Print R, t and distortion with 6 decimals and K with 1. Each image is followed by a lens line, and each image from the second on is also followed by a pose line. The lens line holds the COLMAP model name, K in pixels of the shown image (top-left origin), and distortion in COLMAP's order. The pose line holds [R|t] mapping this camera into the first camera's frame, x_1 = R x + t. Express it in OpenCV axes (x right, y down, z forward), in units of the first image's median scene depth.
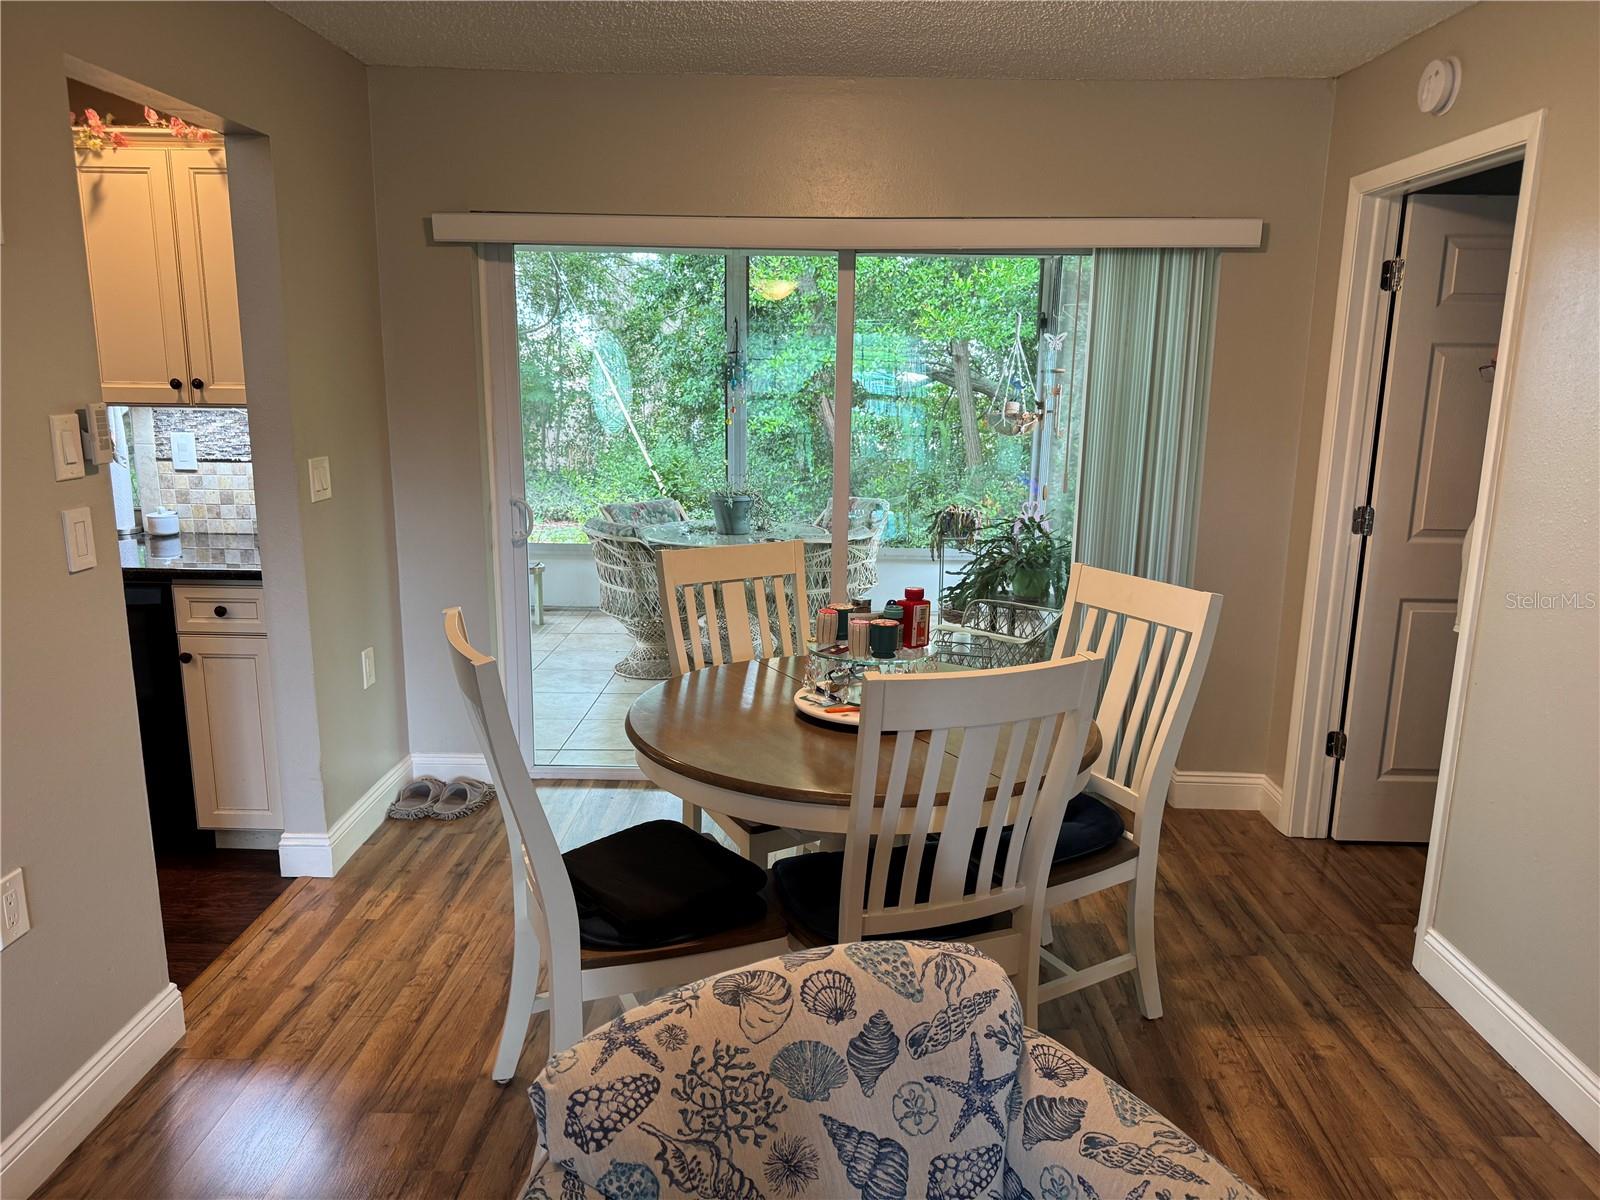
lens RADIAL K [[1131.5, 0, 800.0], [0, 1131.5, 600.0], [0, 0, 1]] dist [0.074496, -0.084151]
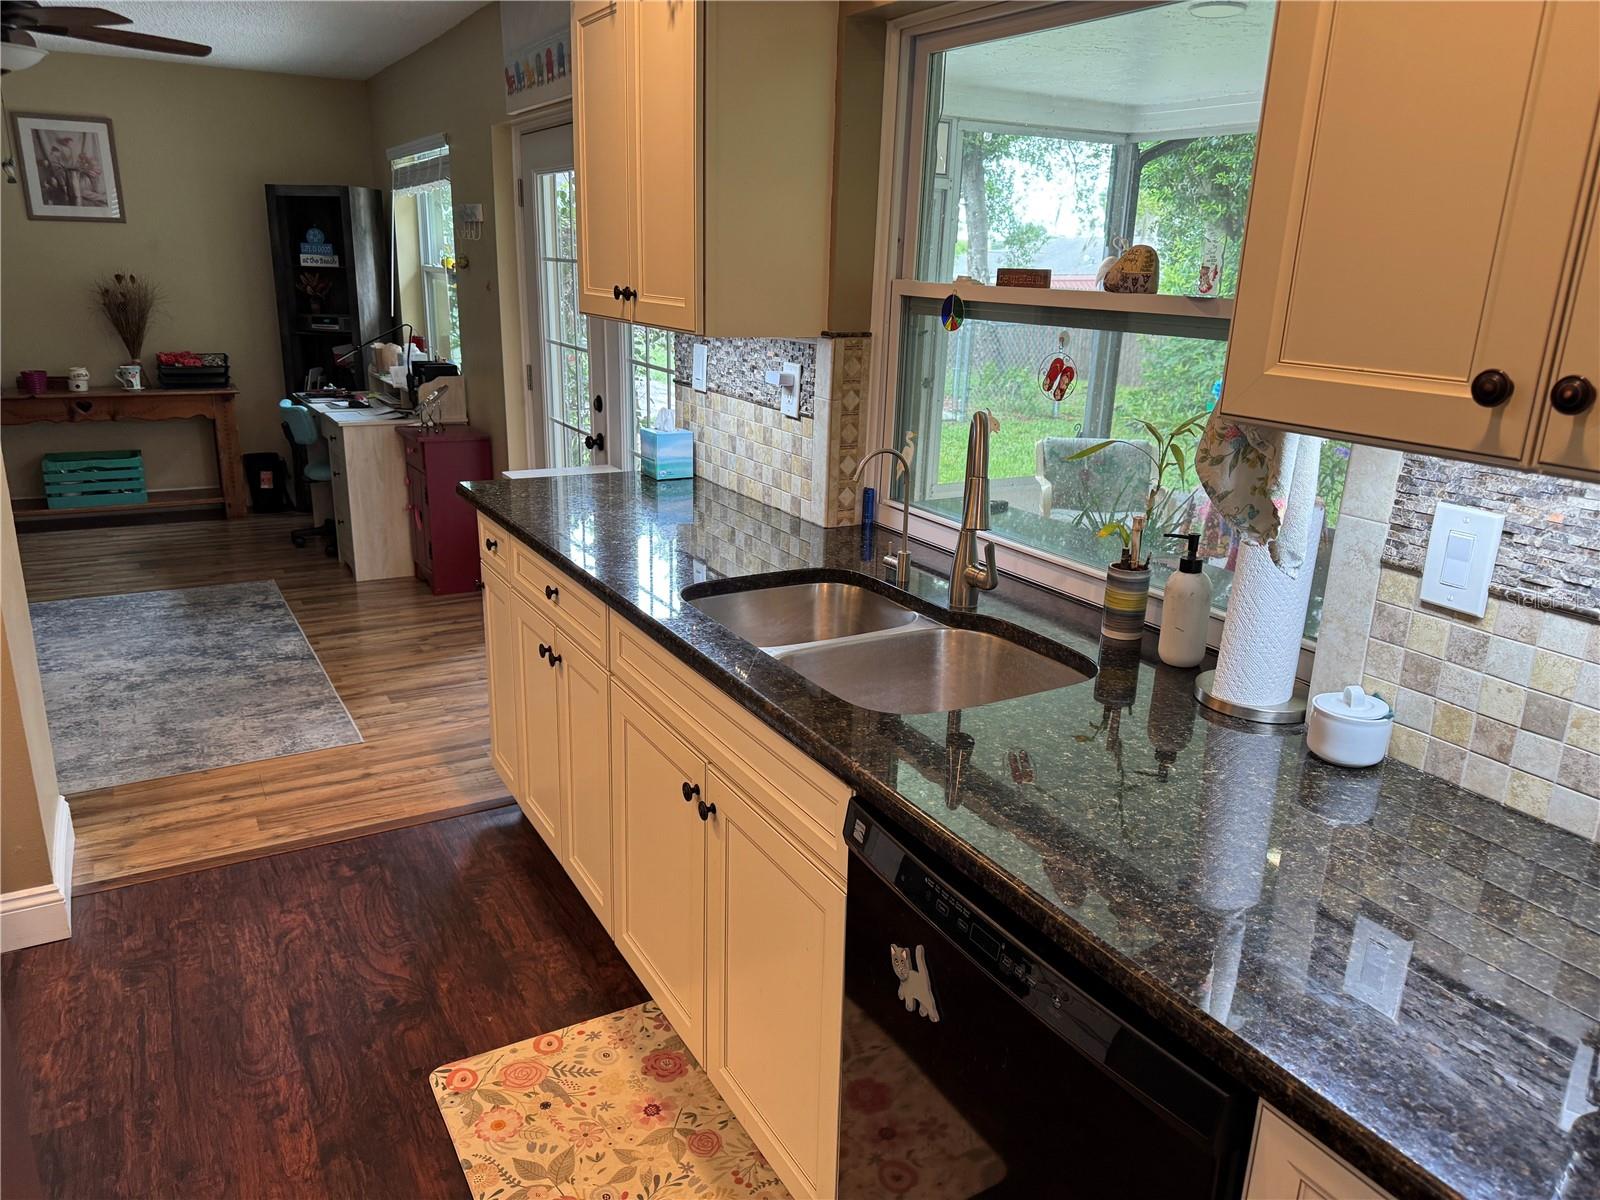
lens RADIAL K [[1131.5, 0, 800.0], [0, 1131.5, 600.0], [0, 0, 1]] dist [0.074496, -0.084151]
pose [[0.517252, 0.249859, -0.818548, -0.348239], [-0.198073, 0.965416, 0.169525, -0.137003], [0.832597, 0.074445, 0.548853, 0.636373]]
